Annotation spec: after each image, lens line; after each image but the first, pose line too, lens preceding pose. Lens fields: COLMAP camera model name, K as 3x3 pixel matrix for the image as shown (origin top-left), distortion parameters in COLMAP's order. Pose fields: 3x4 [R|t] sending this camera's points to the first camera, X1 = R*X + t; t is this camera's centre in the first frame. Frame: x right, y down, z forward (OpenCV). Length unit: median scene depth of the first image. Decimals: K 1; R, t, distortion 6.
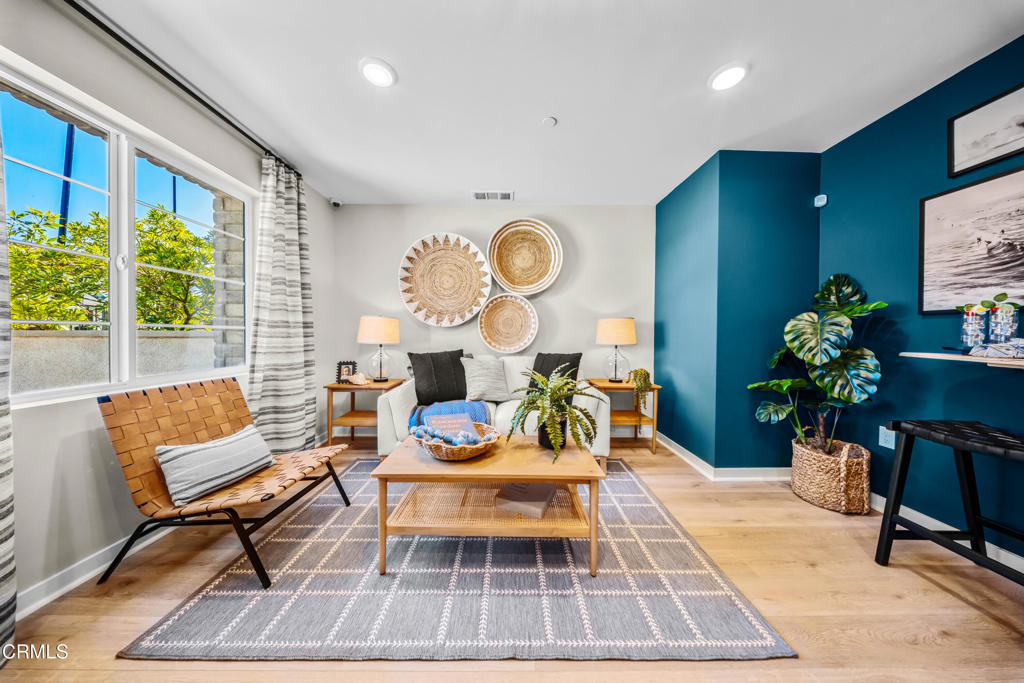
lens RADIAL K [[301.9, 0, 517.5], [0, 301.9, 338.0], [0, 0, 1]] dist [-0.001991, -0.001286]
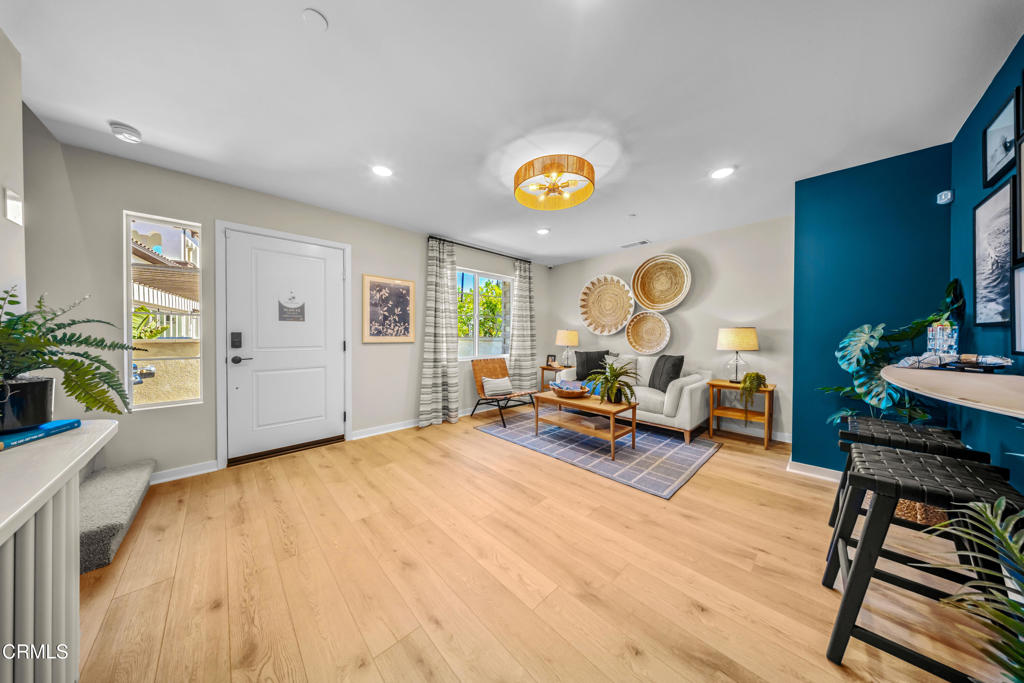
lens RADIAL K [[301.9, 0, 510.3], [0, 301.9, 337.2], [0, 0, 1]] dist [-0.001991, -0.001286]
pose [[0.682410, -0.000628, -0.730970, 0.625555], [-0.007114, 0.999947, -0.007501, -0.014555], [0.730935, 0.010319, 0.682369, -0.452073]]
